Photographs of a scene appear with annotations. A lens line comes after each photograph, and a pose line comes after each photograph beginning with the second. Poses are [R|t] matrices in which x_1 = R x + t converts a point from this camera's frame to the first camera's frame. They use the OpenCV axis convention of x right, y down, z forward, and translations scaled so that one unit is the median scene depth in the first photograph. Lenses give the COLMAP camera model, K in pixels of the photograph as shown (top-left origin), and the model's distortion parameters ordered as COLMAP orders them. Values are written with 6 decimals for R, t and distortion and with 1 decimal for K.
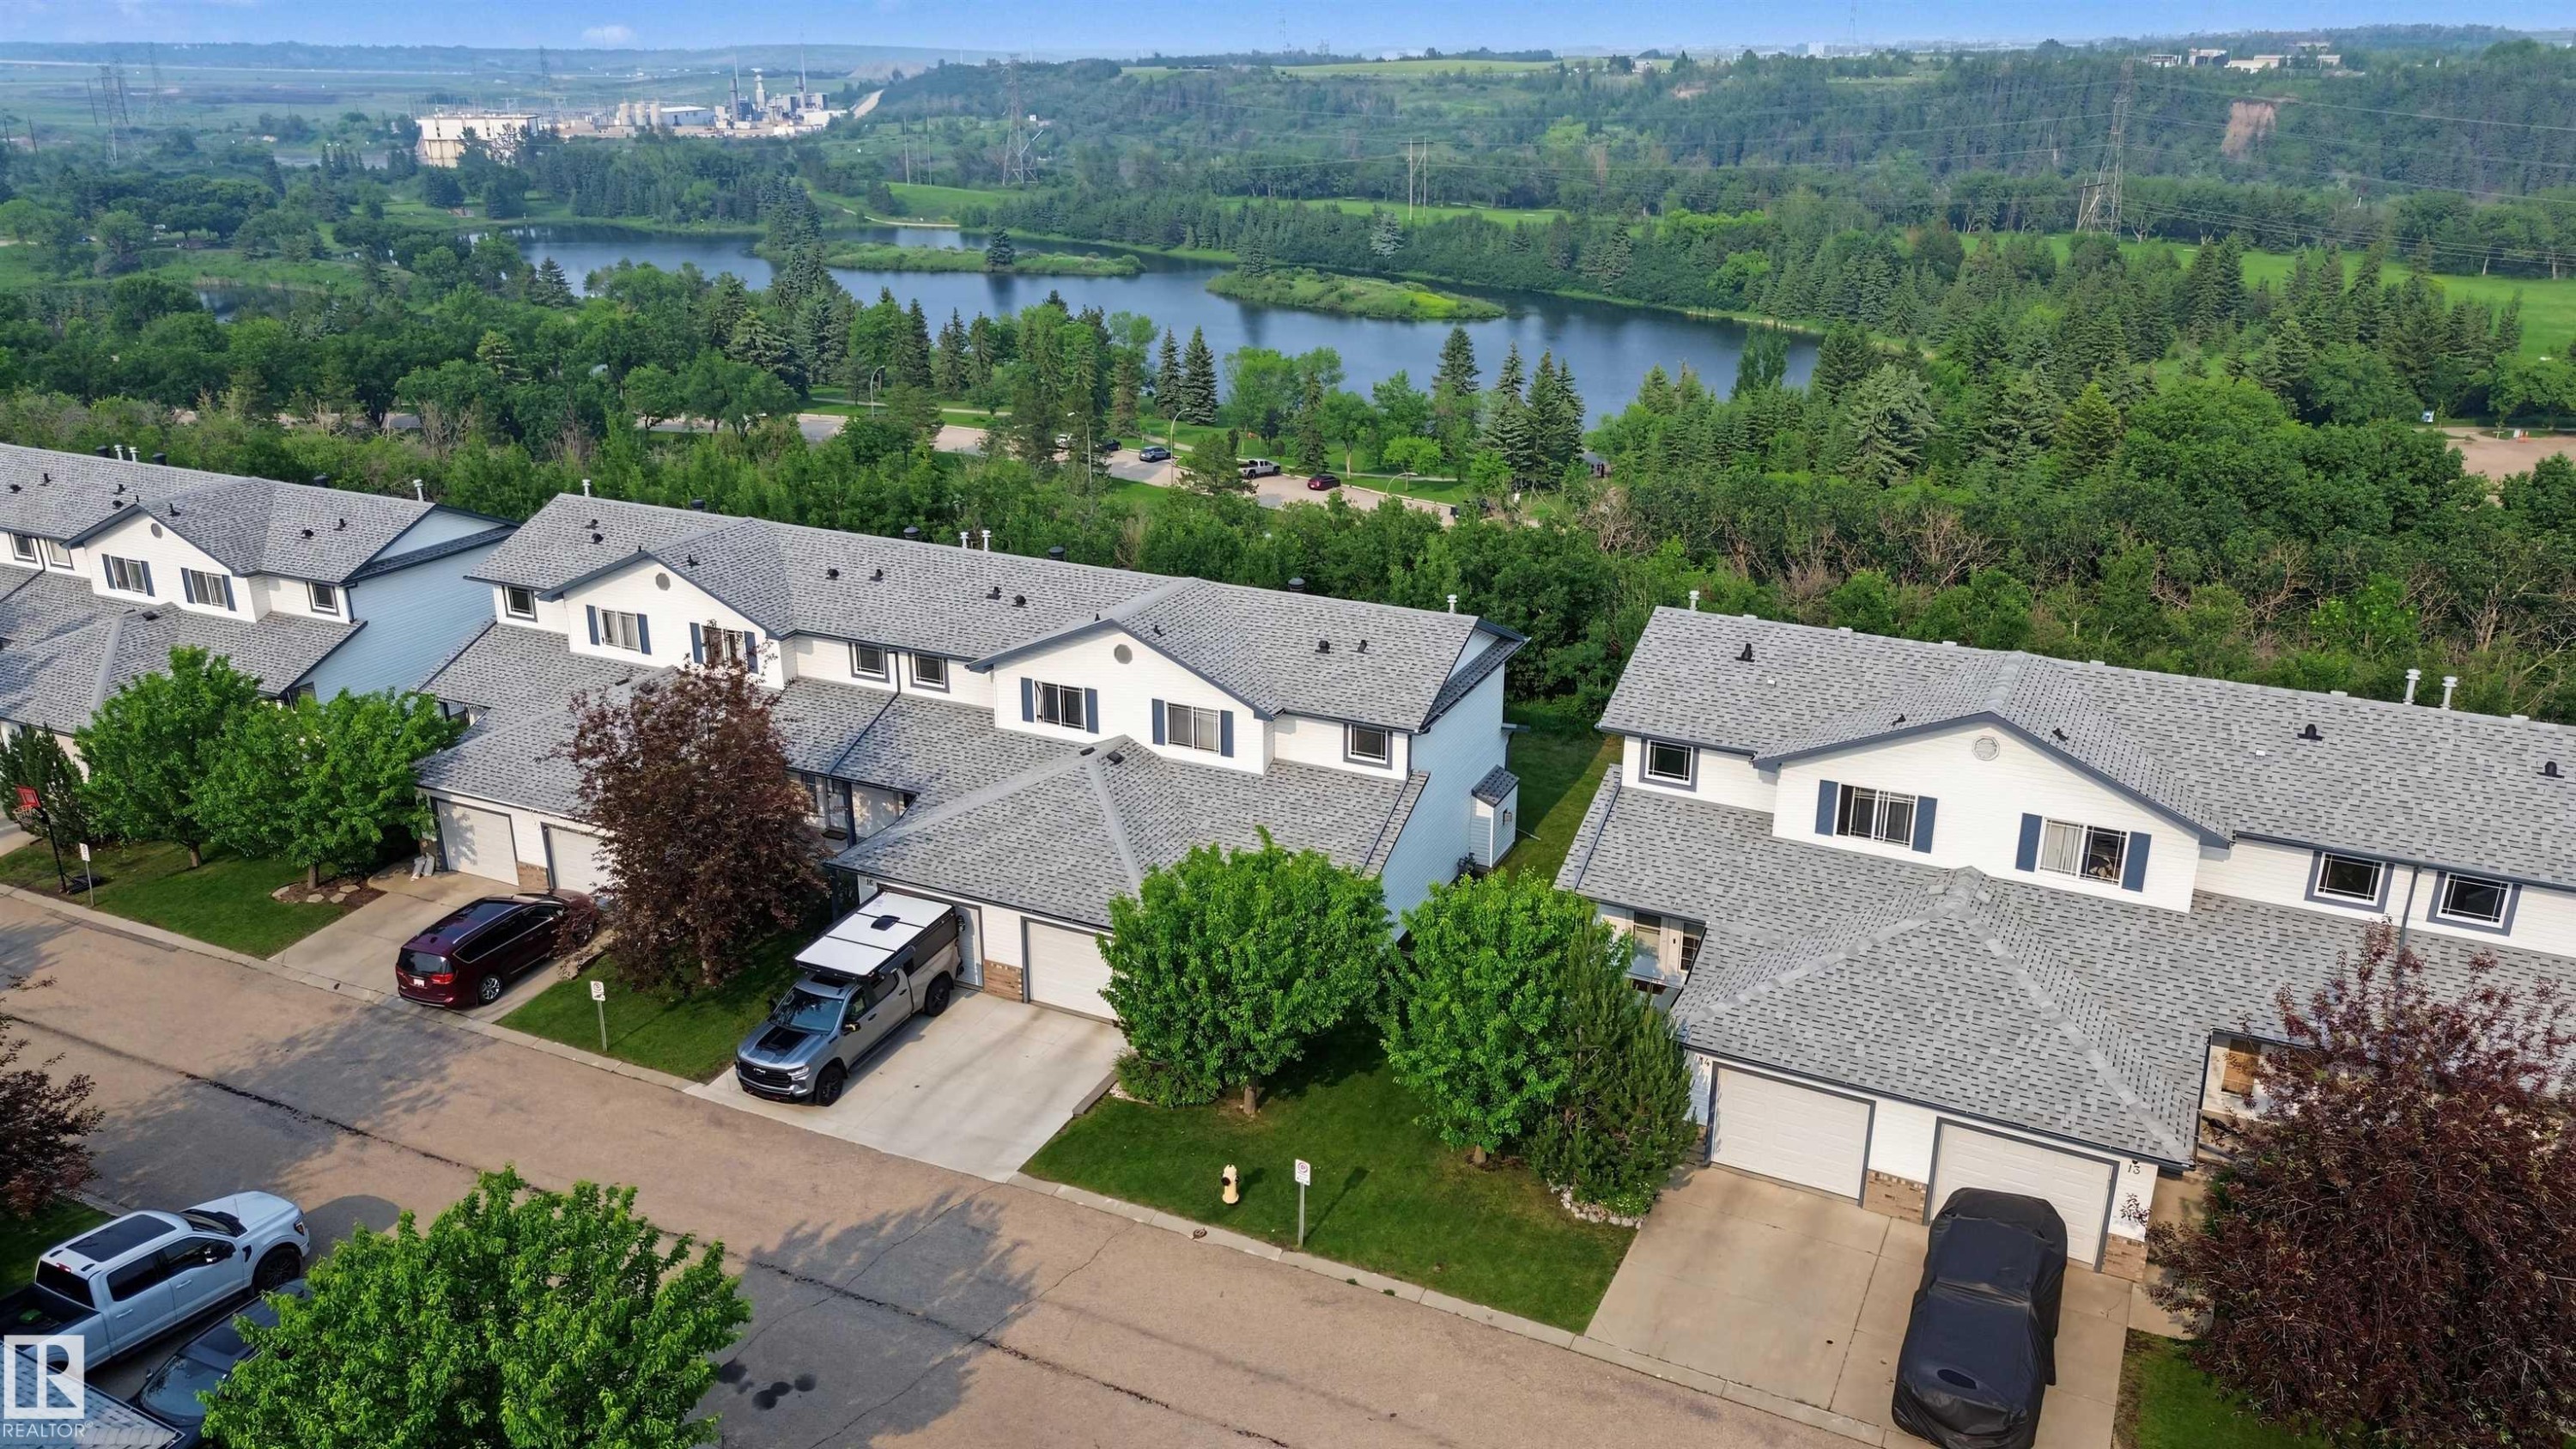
lens RADIAL K [[1816.0, 0, 1280.7], [0, 1816.0, 722.7], [0, 0, 1]] dist [0.069985, -0.058174]
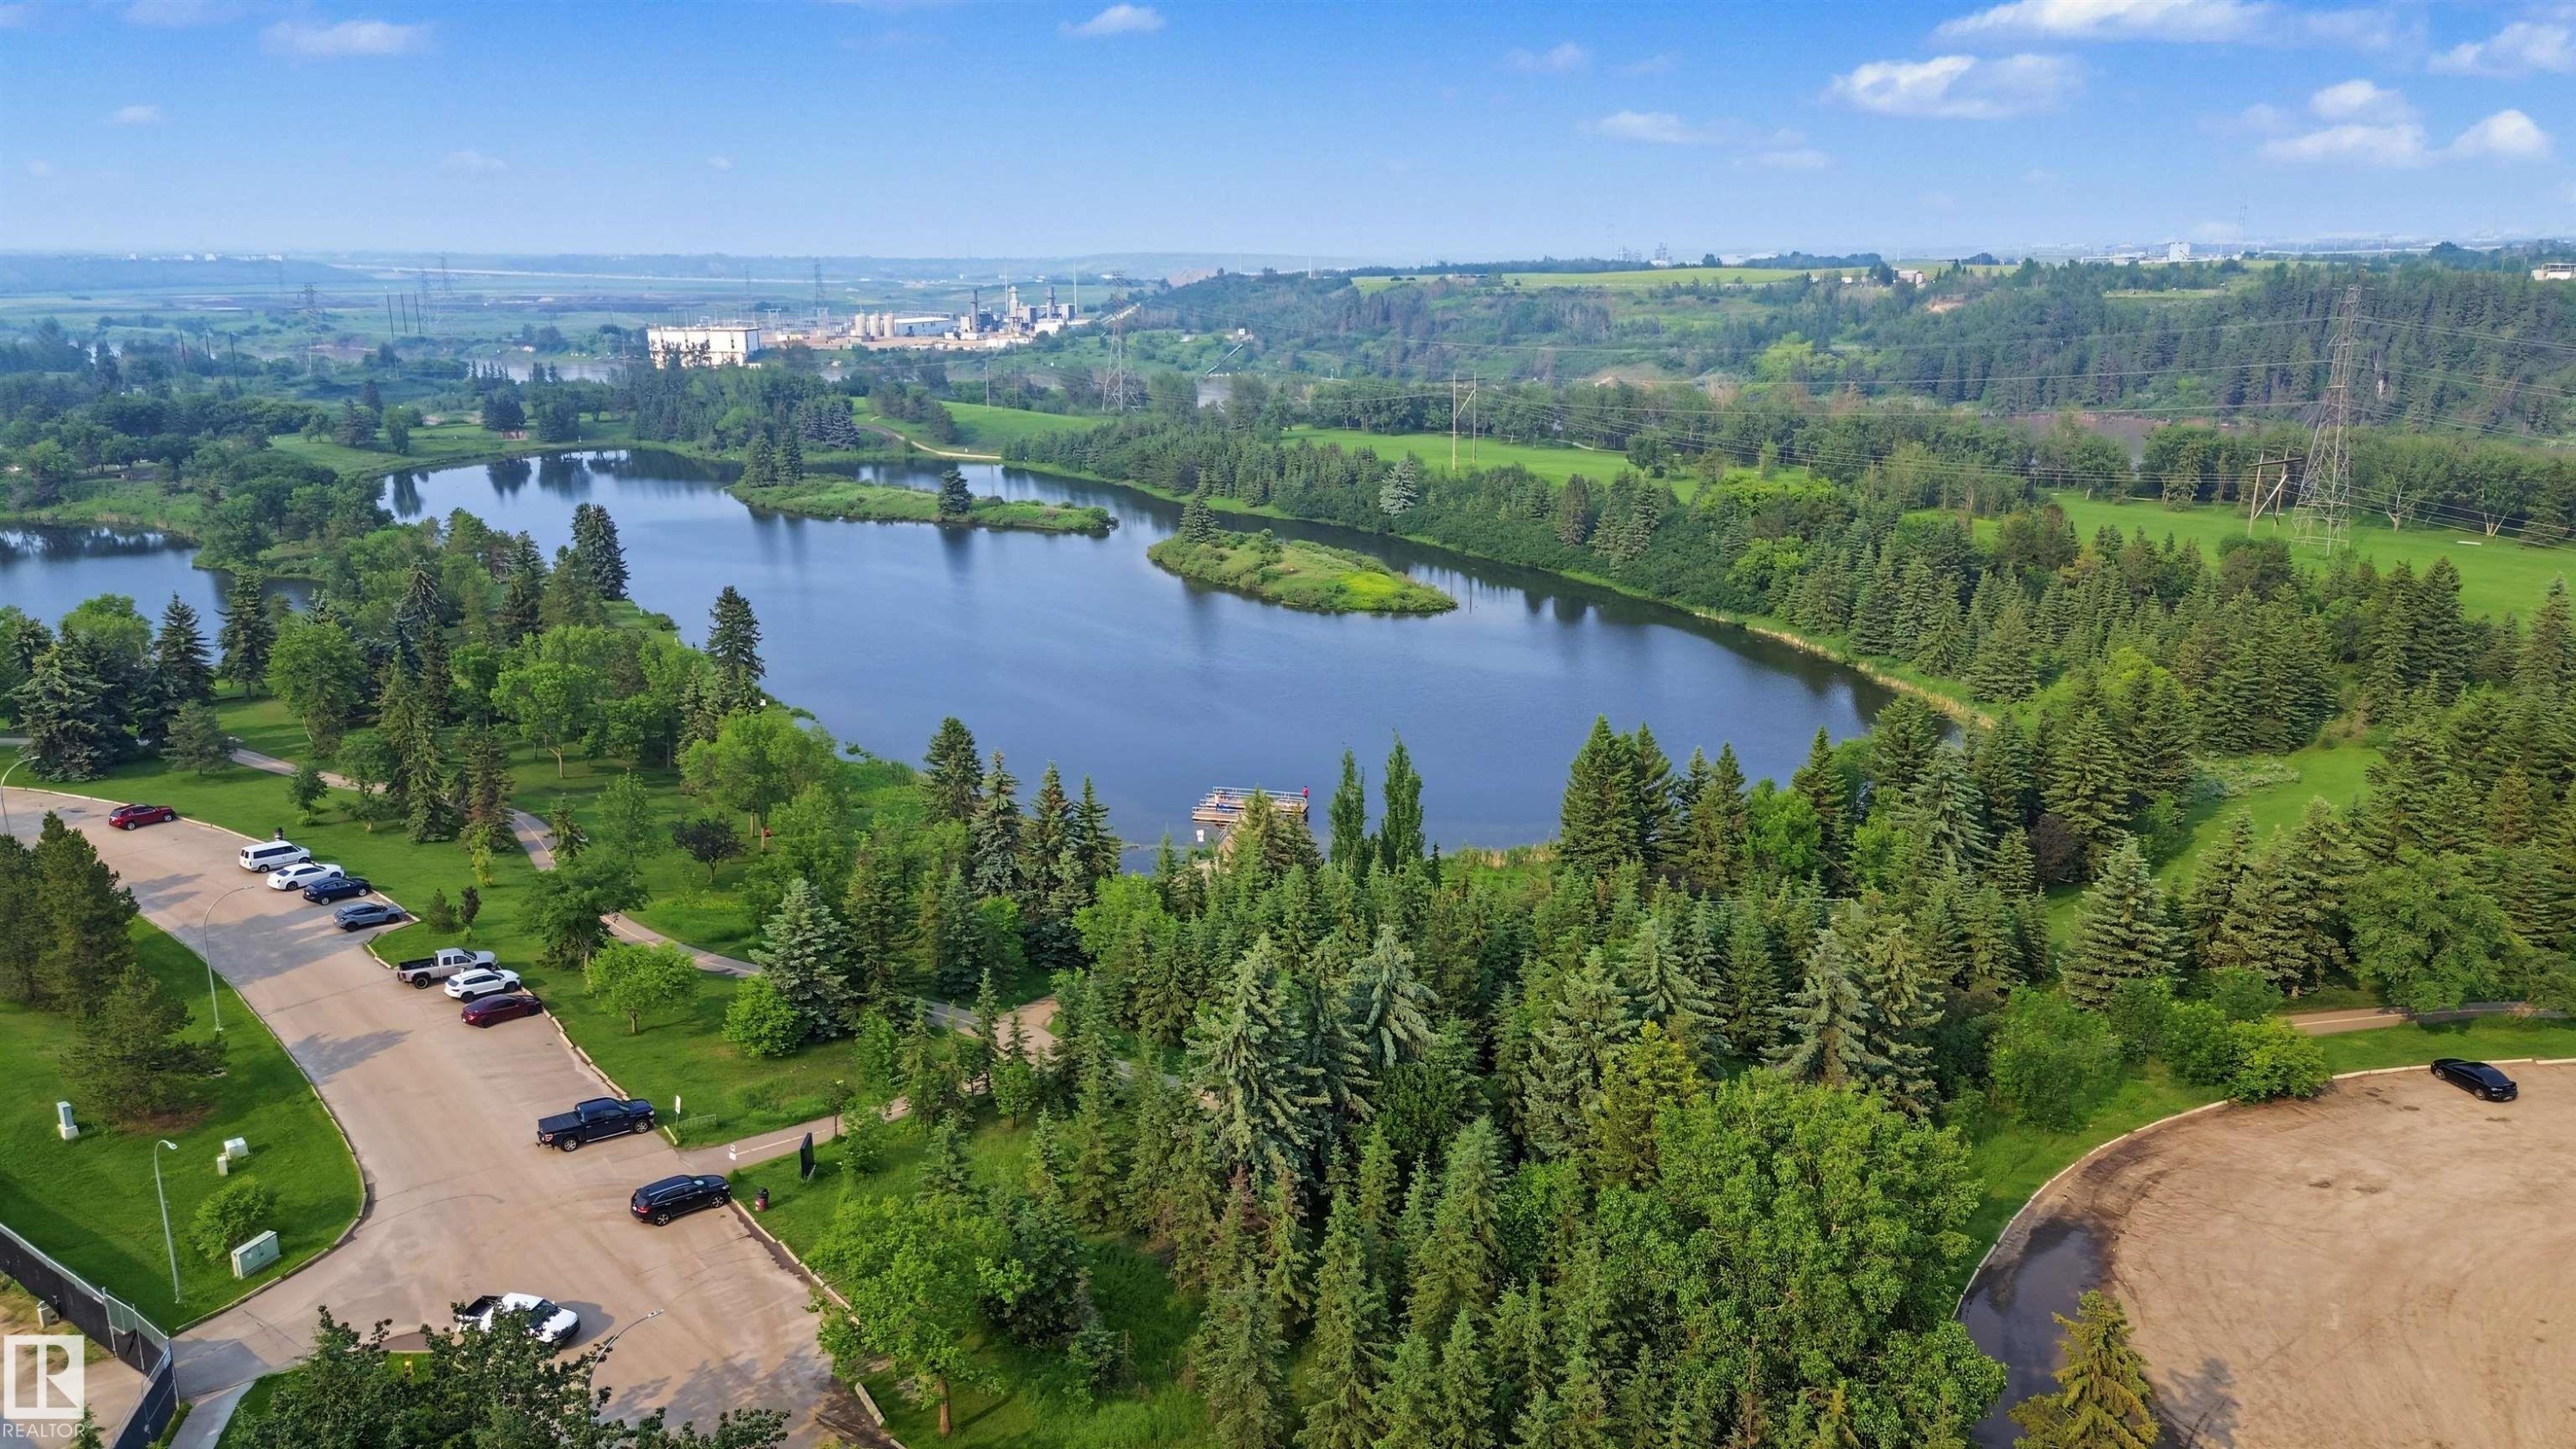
lens RADIAL K [[1816.0, 0, 1280.7], [0, 1816.0, 722.7], [0, 0, 1]] dist [0.069985, -0.058174]
pose [[0.979673, 0.046851, -0.195055, 0.136086], [-0.066004, 0.993487, -0.092881, -0.065777], [0.189433, 0.103868, 0.976384, 0.158126]]
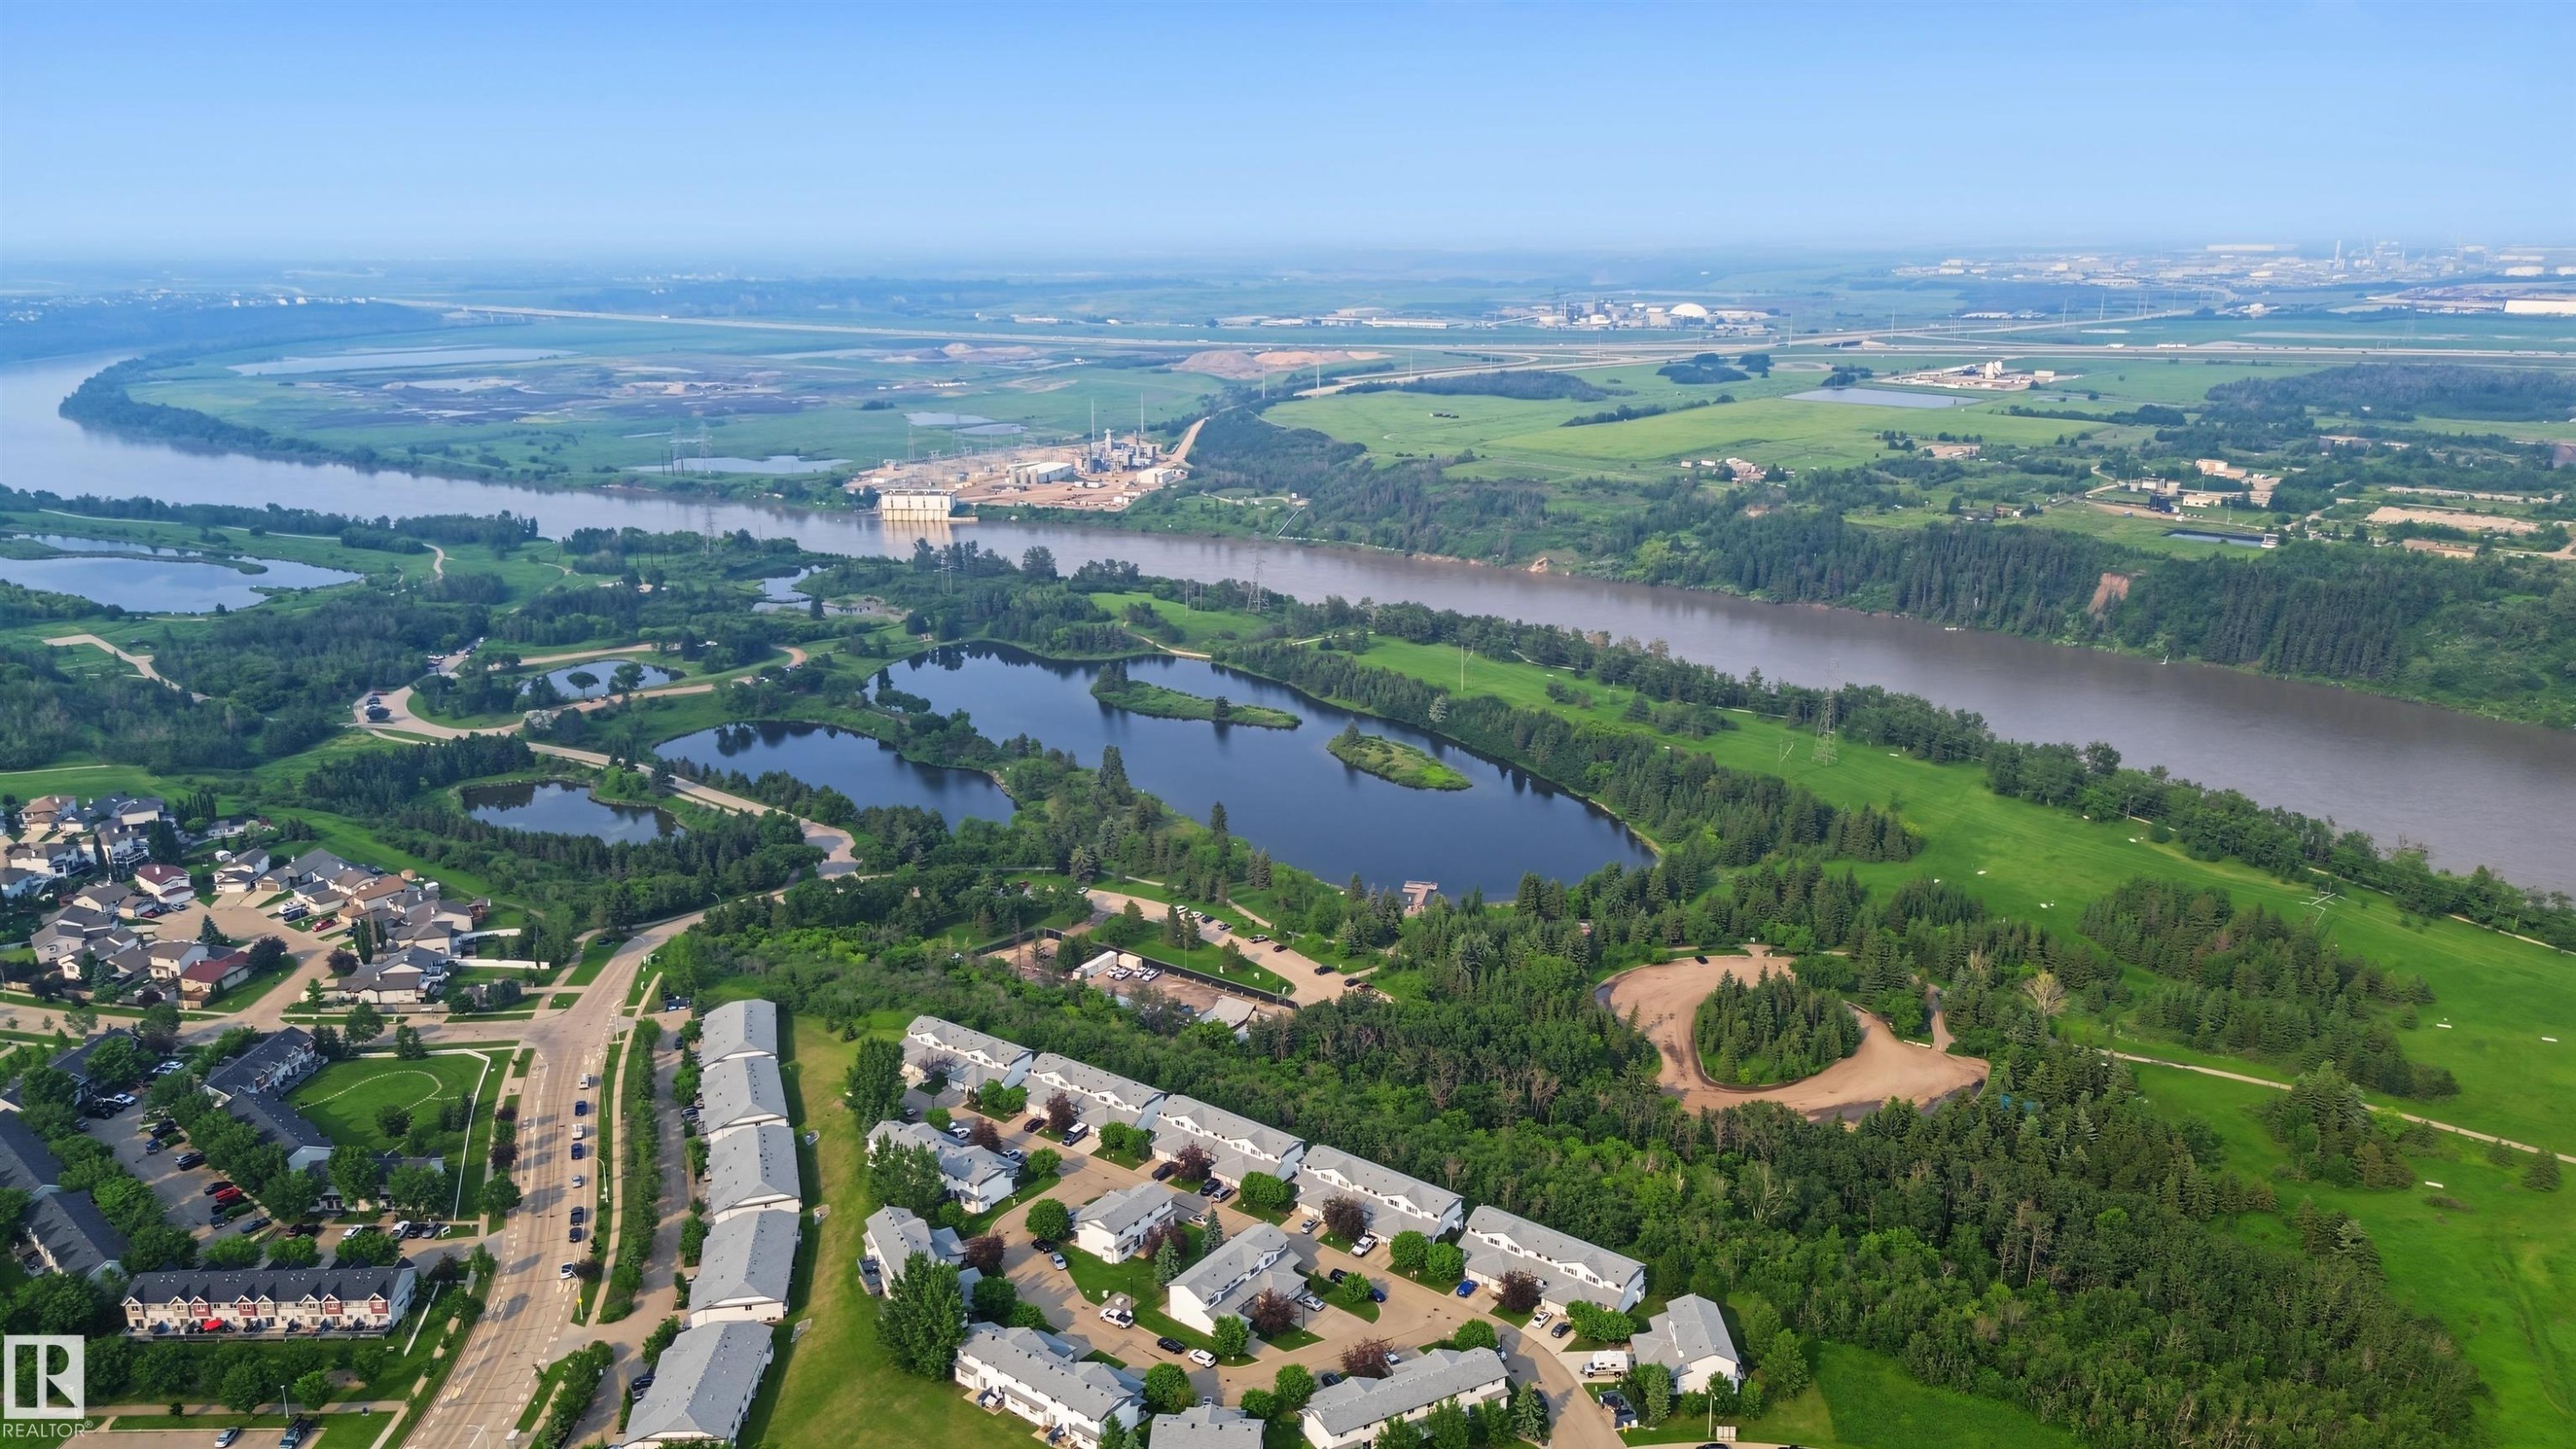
lens RADIAL K [[1816.0, 0, 1280.7], [0, 1816.0, 722.7], [0, 0, 1]] dist [0.069985, -0.058174]
pose [[0.984451, 0.044971, -0.169807, 0.162884], [-0.058241, 0.995557, -0.073994, -0.093597], [0.165725, 0.082733, 0.982696, -0.579626]]
